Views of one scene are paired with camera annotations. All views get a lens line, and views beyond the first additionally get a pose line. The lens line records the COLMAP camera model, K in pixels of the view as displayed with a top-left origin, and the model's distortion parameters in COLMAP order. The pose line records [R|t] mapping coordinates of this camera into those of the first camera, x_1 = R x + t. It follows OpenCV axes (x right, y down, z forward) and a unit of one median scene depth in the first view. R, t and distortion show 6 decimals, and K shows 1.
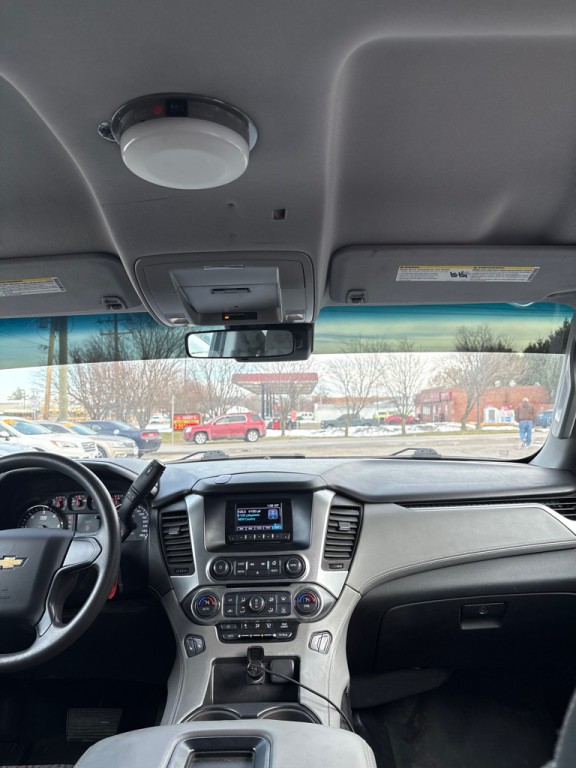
lens RADIAL K [[585.9, 0, 288.0], [0, 585.9, 384.0], [0, 0, 1]] dist [0.113010, -0.231575]
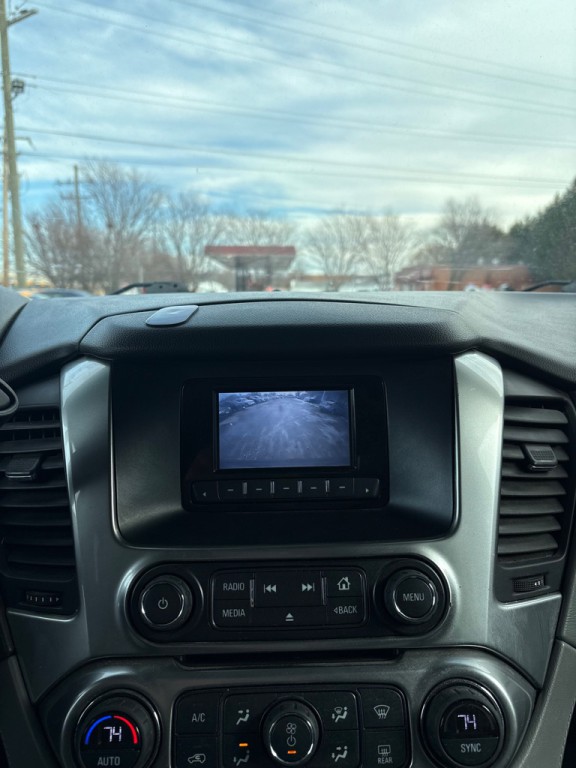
lens RADIAL K [[602.2, 0, 288.0], [0, 602.2, 384.0], [0, 0, 1]] dist [-0.003977, -0.003801]
pose [[0.999013, 0.011412, 0.042932, -0.061947], [-0.019879, 0.979121, 0.202306, 0.133907], [-0.039726, -0.202960, 0.978381, 0.679213]]
